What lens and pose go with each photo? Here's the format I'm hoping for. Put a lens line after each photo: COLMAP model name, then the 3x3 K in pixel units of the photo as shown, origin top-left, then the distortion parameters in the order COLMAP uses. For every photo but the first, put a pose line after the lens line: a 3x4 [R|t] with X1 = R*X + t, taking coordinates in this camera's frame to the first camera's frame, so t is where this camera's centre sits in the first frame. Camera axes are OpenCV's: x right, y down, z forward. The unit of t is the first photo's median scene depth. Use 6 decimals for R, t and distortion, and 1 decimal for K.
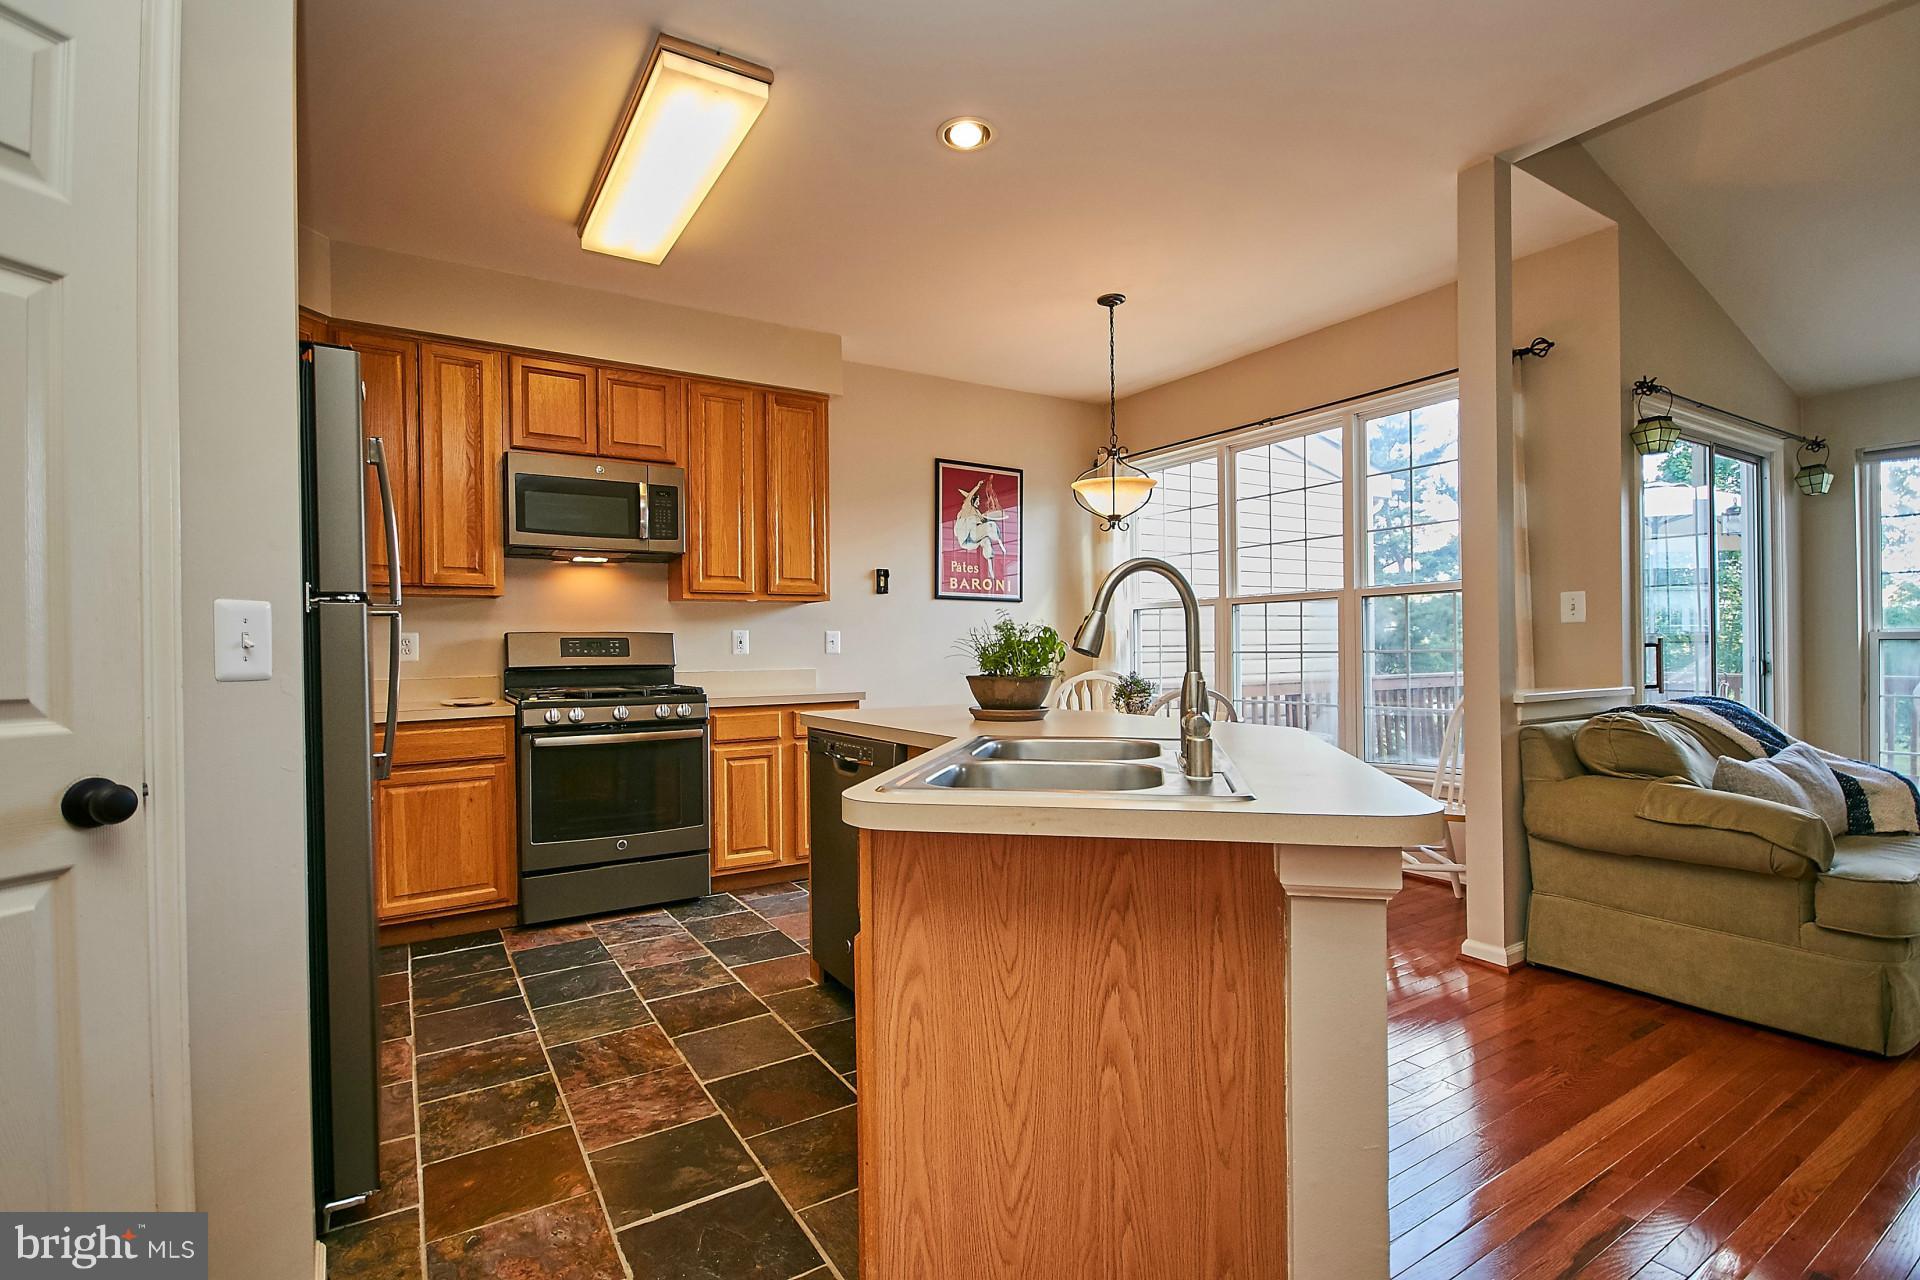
lens RADIAL K [[907.9, 0, 952.4], [0, 907.9, 647.6], [0, 0, 1]] dist [-0.002160, -0.005748]
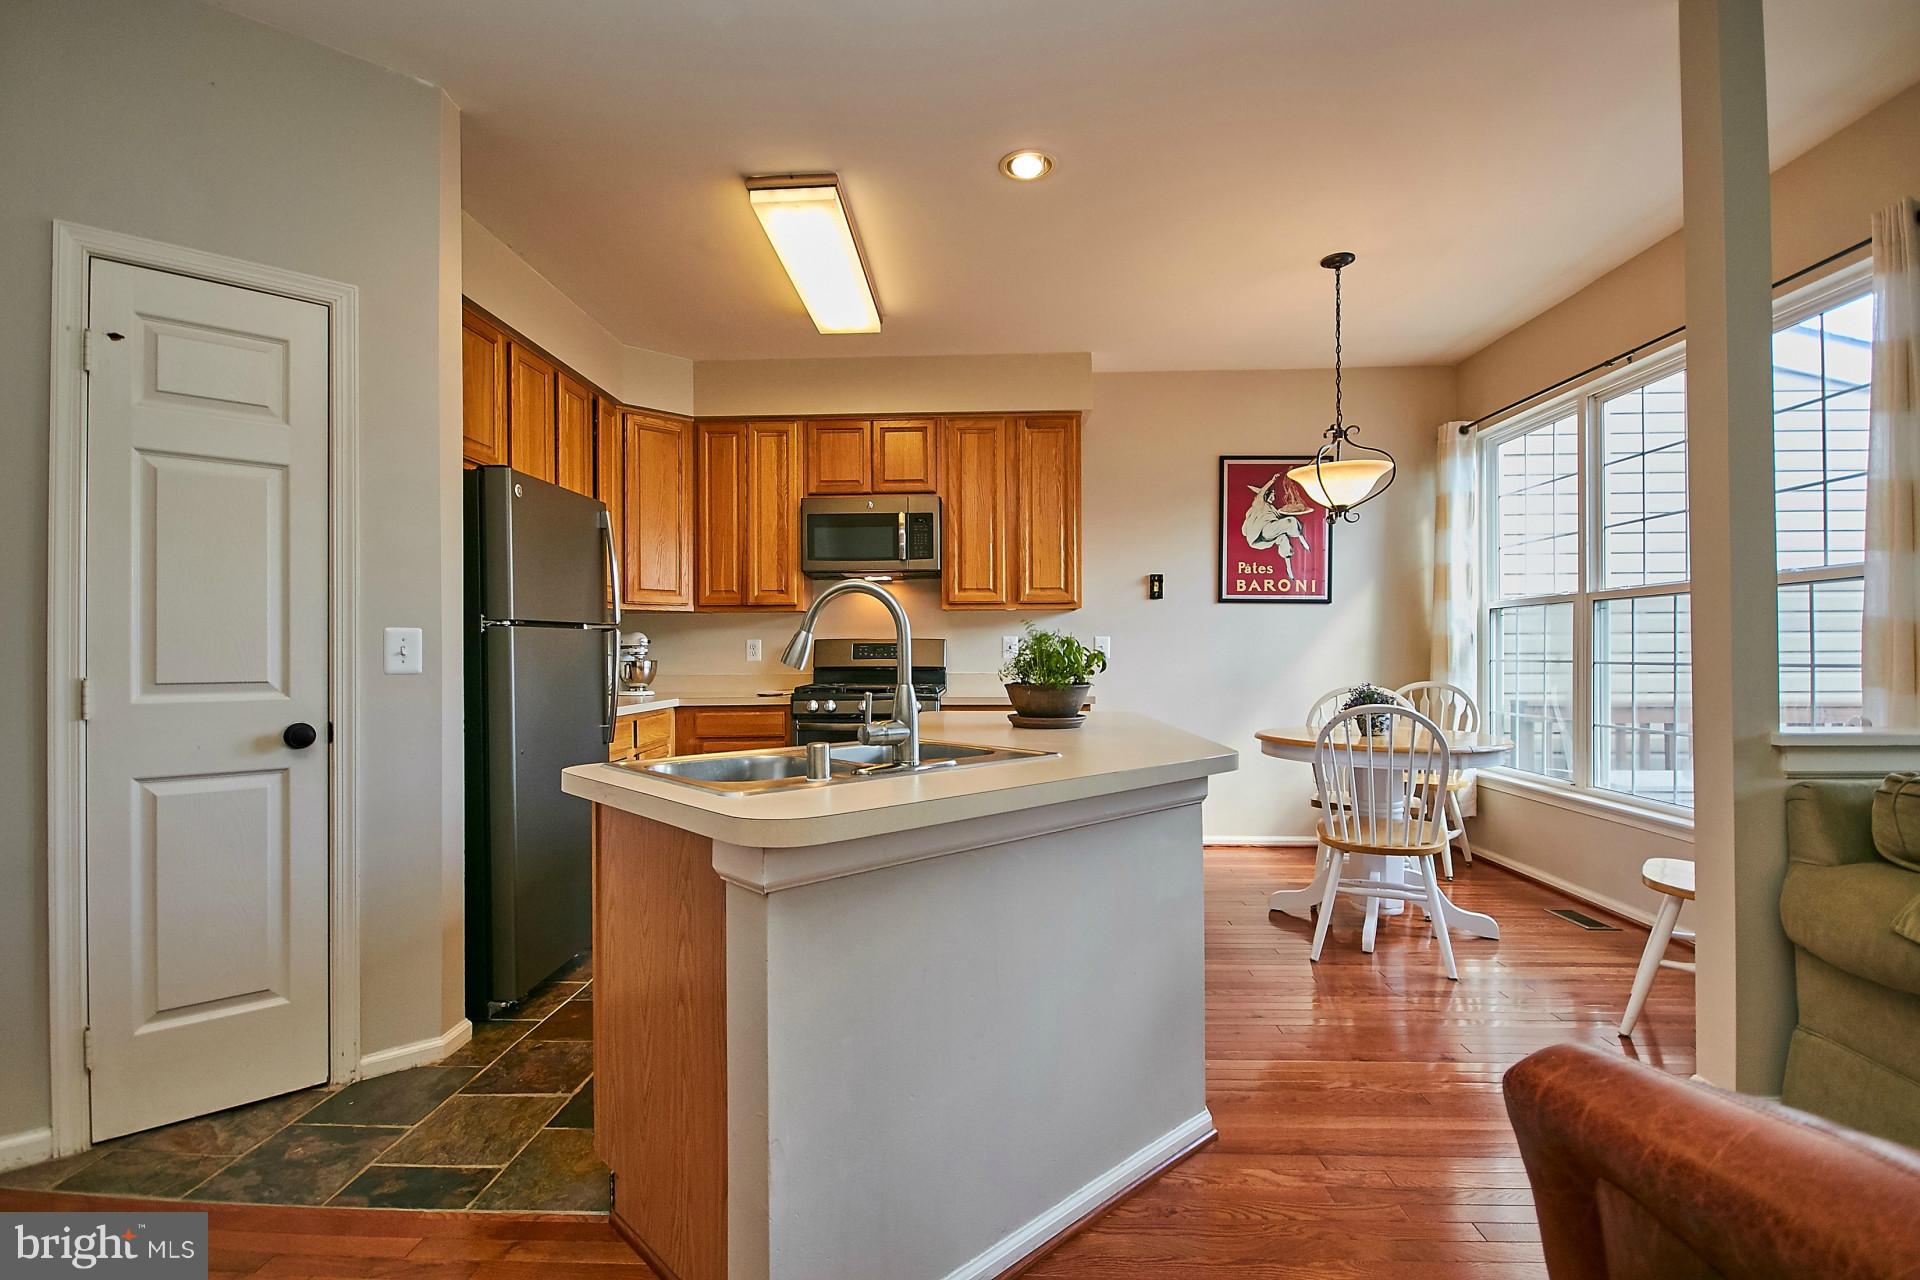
lens RADIAL K [[907.9, 0, 952.4], [0, 907.9, 647.6], [0, 0, 1]] dist [-0.002160, -0.005748]
pose [[0.821468, 0.005028, -0.570232, 0.368077], [-0.005085, 0.999986, 0.001491, -0.007544], [0.570232, 0.001674, 0.821482, 0.063659]]
